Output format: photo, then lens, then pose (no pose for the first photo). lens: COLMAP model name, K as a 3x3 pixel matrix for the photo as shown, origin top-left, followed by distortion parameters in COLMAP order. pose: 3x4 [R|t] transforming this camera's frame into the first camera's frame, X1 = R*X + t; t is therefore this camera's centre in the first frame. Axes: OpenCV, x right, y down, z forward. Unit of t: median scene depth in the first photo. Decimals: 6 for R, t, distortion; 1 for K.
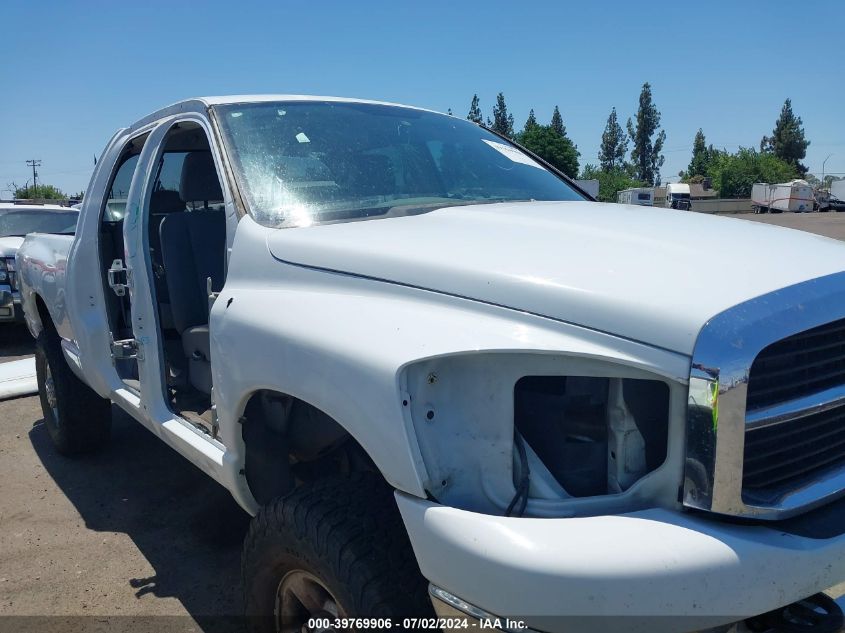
lens RADIAL K [[659.3, 0, 427.8], [0, 659.3, 314.3], [0, 0, 1]] dist [0.039845, -0.039593]
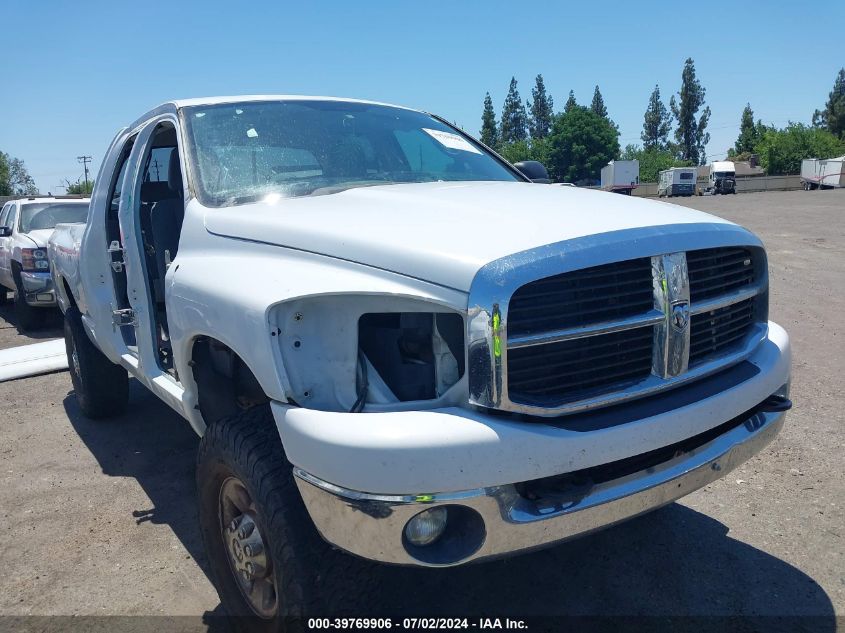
lens RADIAL K [[659.3, 0, 427.8], [0, 659.3, 314.3], [0, 0, 1]] dist [0.039845, -0.039593]
pose [[0.997787, -0.013499, -0.065111, 0.135798], [0.014818, 0.999694, 0.019825, 0.027206], [0.064824, -0.020746, 0.997681, -0.117909]]
